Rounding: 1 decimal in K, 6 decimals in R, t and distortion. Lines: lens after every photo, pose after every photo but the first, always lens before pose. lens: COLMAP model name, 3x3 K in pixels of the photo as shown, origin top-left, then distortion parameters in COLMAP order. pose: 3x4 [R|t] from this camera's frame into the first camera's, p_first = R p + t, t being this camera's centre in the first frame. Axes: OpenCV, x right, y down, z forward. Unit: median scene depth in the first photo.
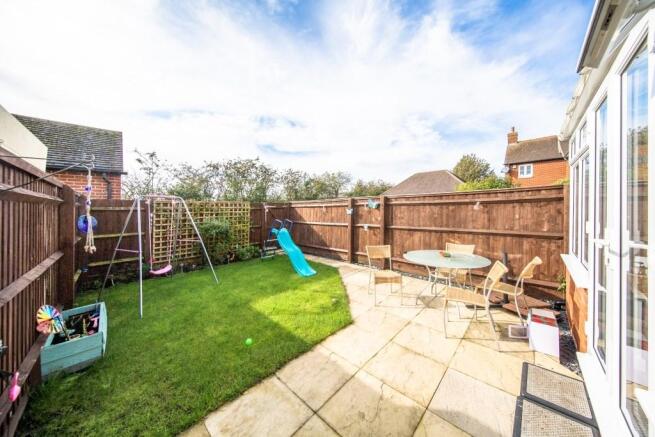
lens RADIAL K [[210.7, 0, 328.1], [0, 210.7, 206.4], [0, 0, 1]] dist [0.000753, 0.000030]
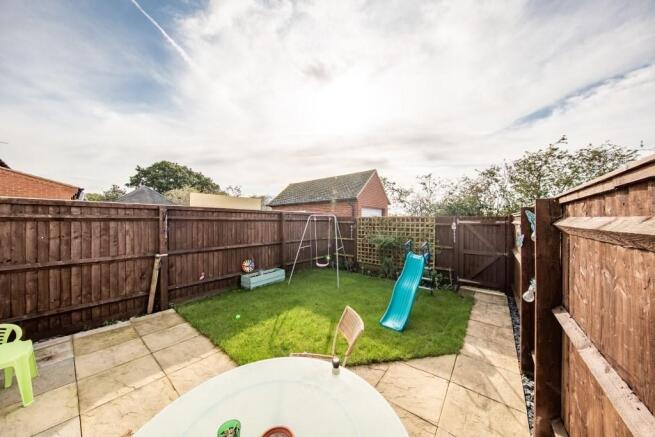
lens RADIAL K [[207.4, 0, 327.5], [0, 207.4, 218.5], [0, 0, 1]] dist [-0.000883, -0.000116]
pose [[0.098746, 0.012295, -0.995037, 0.839214], [-0.000426, 0.999924, 0.012313, -0.051420], [0.995113, -0.000792, 0.098744, 1.102917]]
